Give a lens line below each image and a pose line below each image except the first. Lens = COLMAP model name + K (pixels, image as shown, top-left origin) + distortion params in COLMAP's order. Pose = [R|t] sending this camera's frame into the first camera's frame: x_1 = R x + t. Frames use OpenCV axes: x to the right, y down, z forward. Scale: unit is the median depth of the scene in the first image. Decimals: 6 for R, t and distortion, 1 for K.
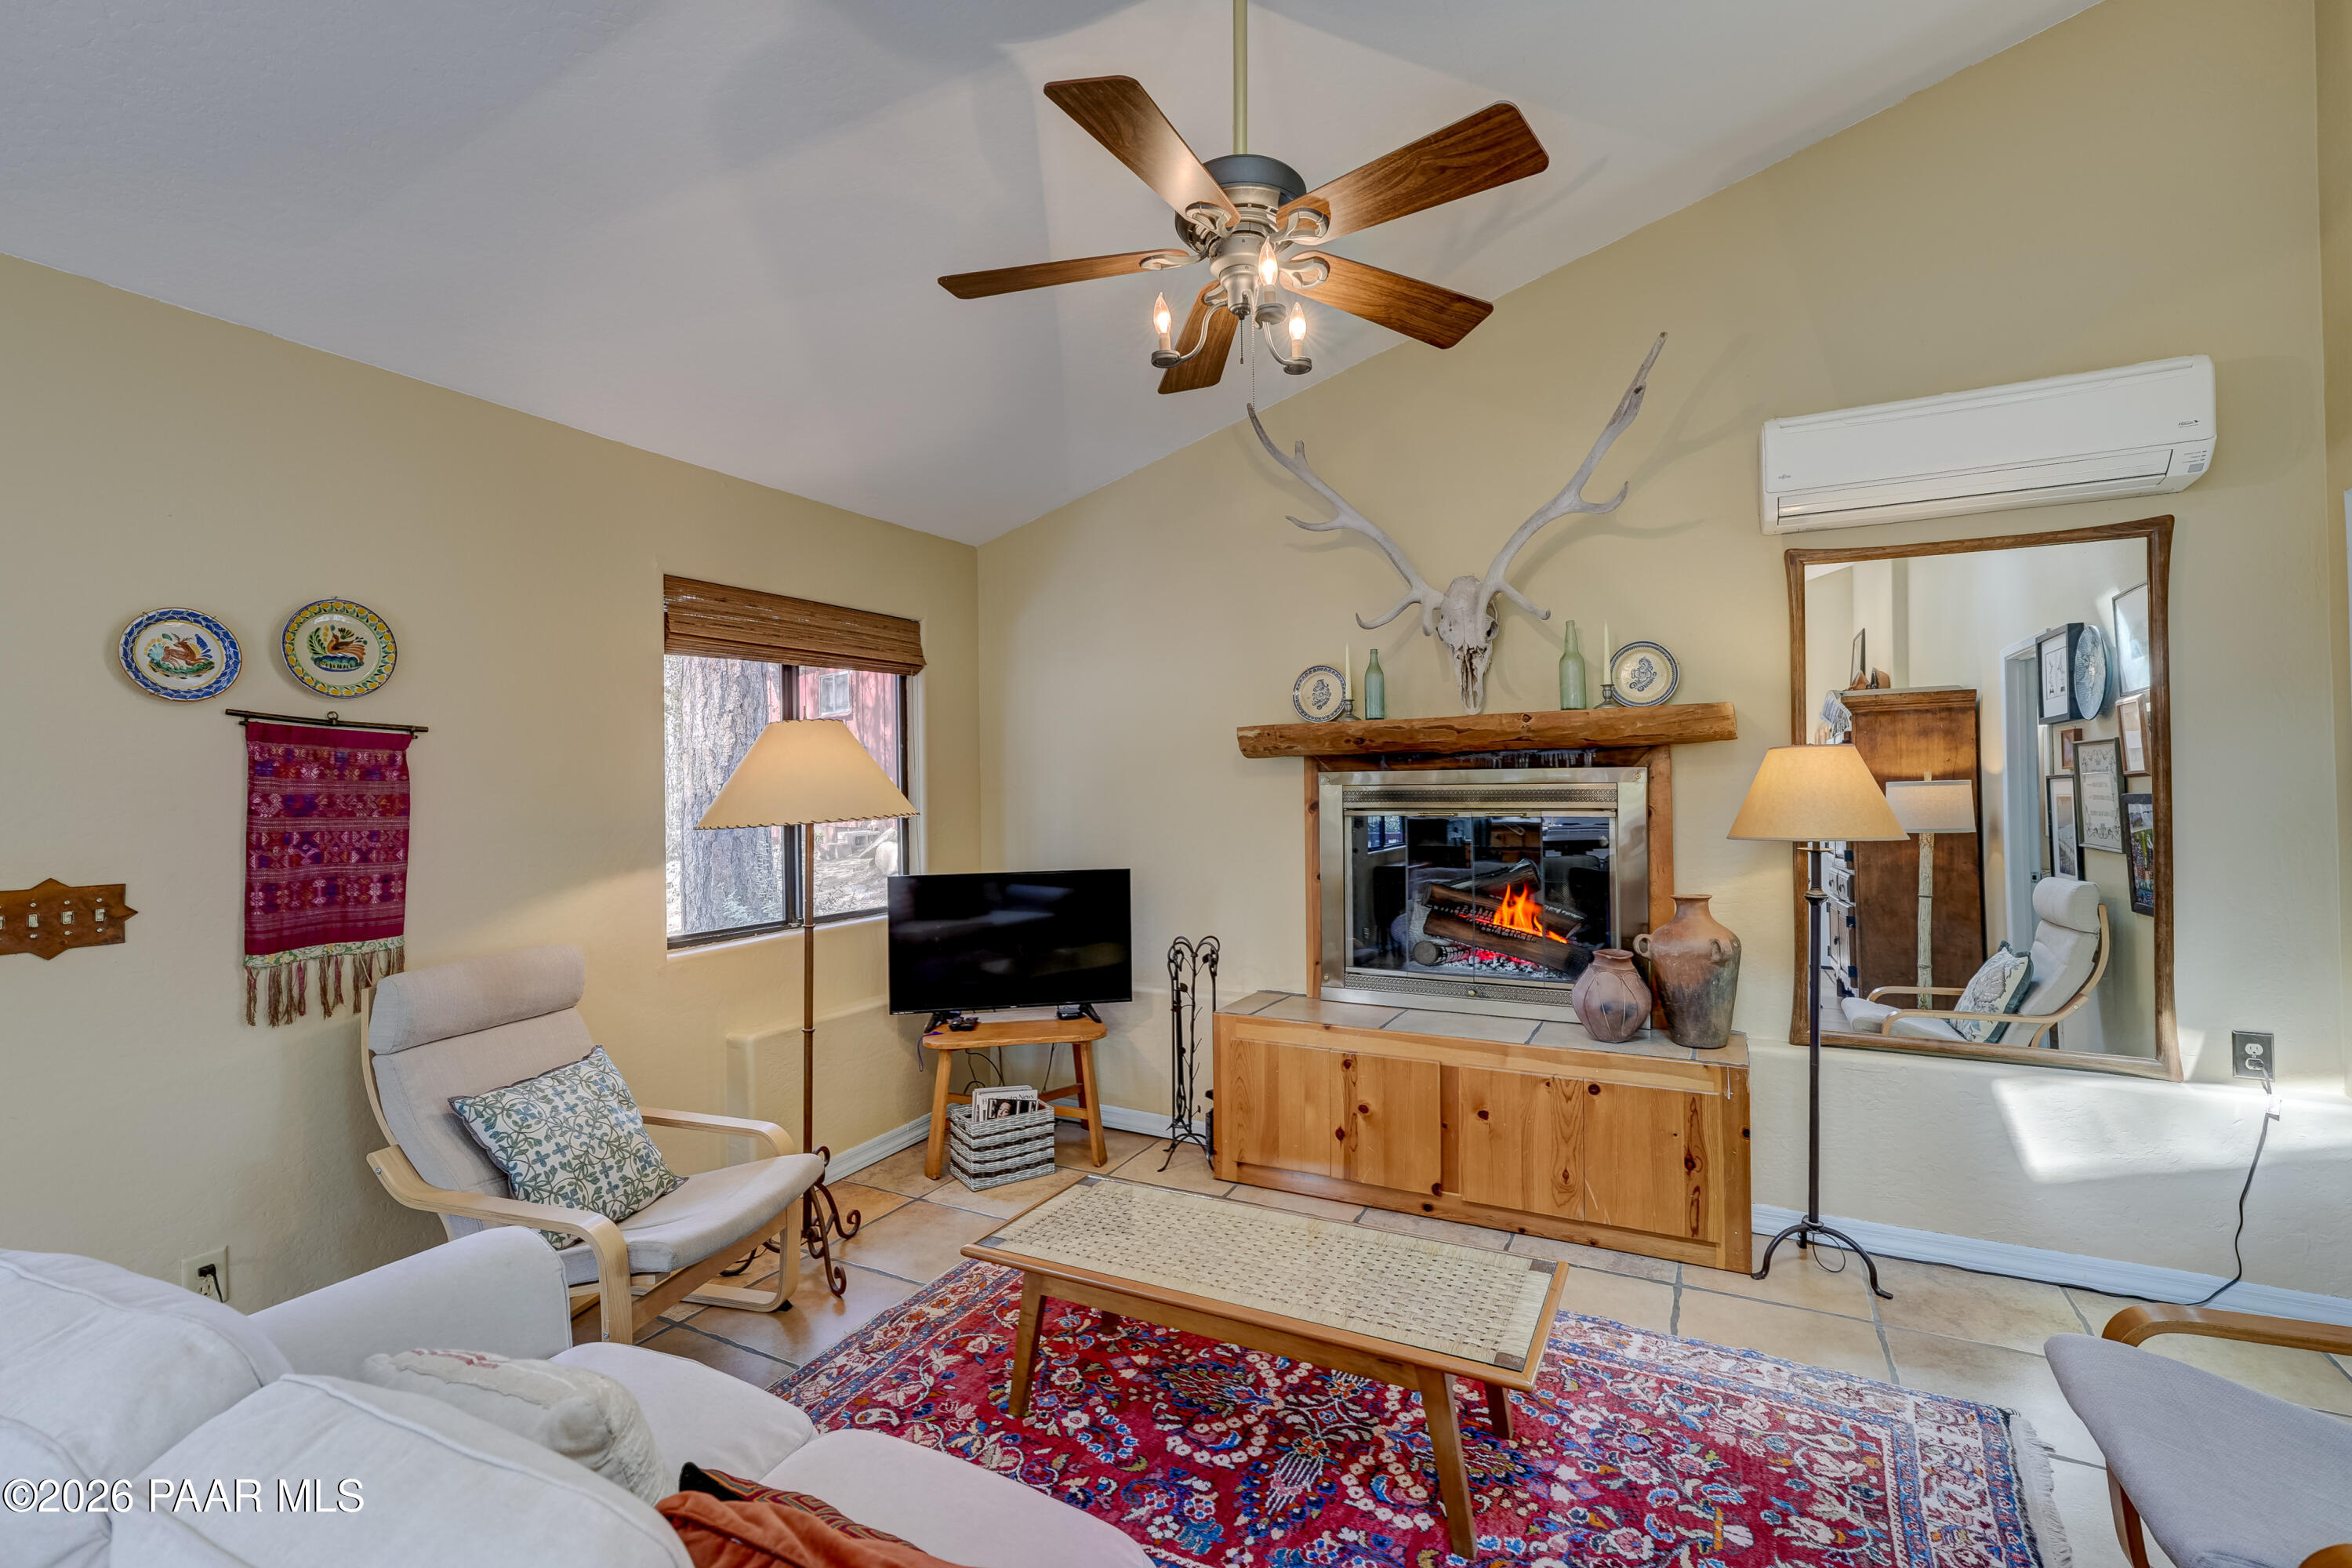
lens RADIAL K [[1076.9, 0, 1194.9], [0, 1076.9, 766.7], [0, 0, 1]] dist [-0.011565, 0.006263]
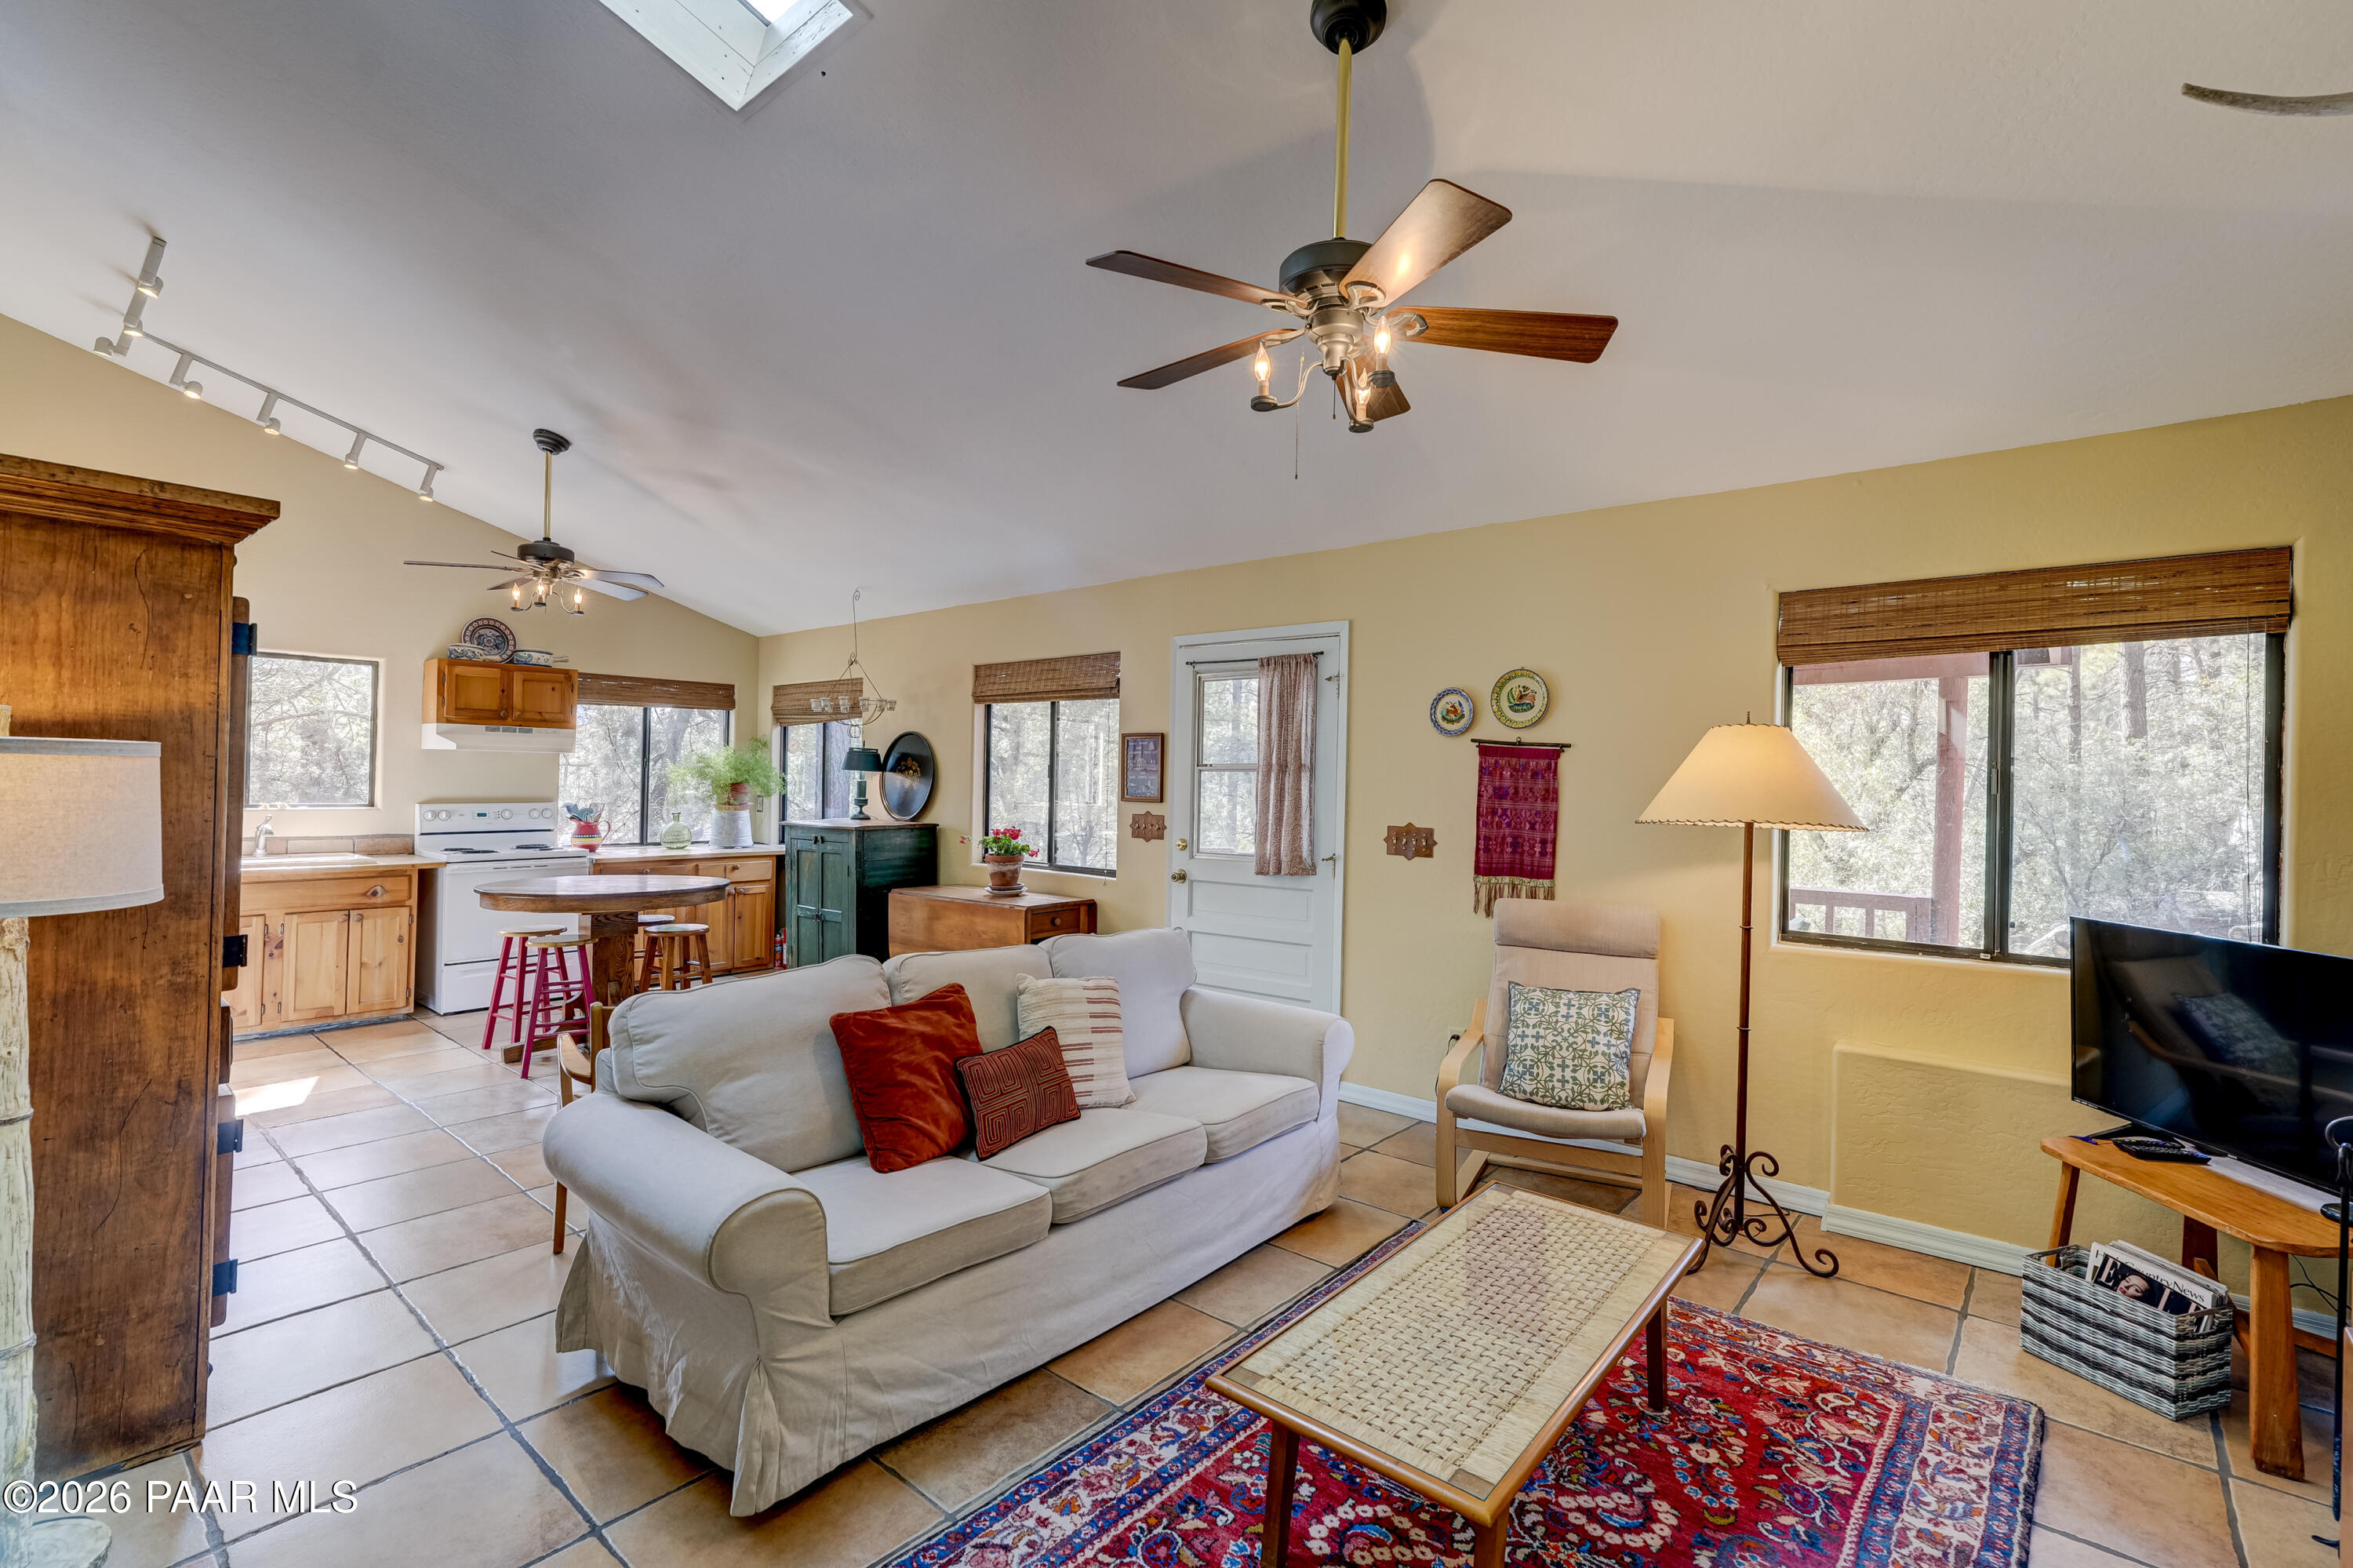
lens RADIAL K [[1077.4, 0, 1137.9], [0, 1077.4, 779.2], [0, 0, 1]] dist [-0.011565, 0.006263]
pose [[-0.270910, 0.009242, -0.962560, 0.955916], [-0.002759, 0.999942, 0.010378, -0.001866], [0.962601, 0.005467, -0.270869, 0.887086]]
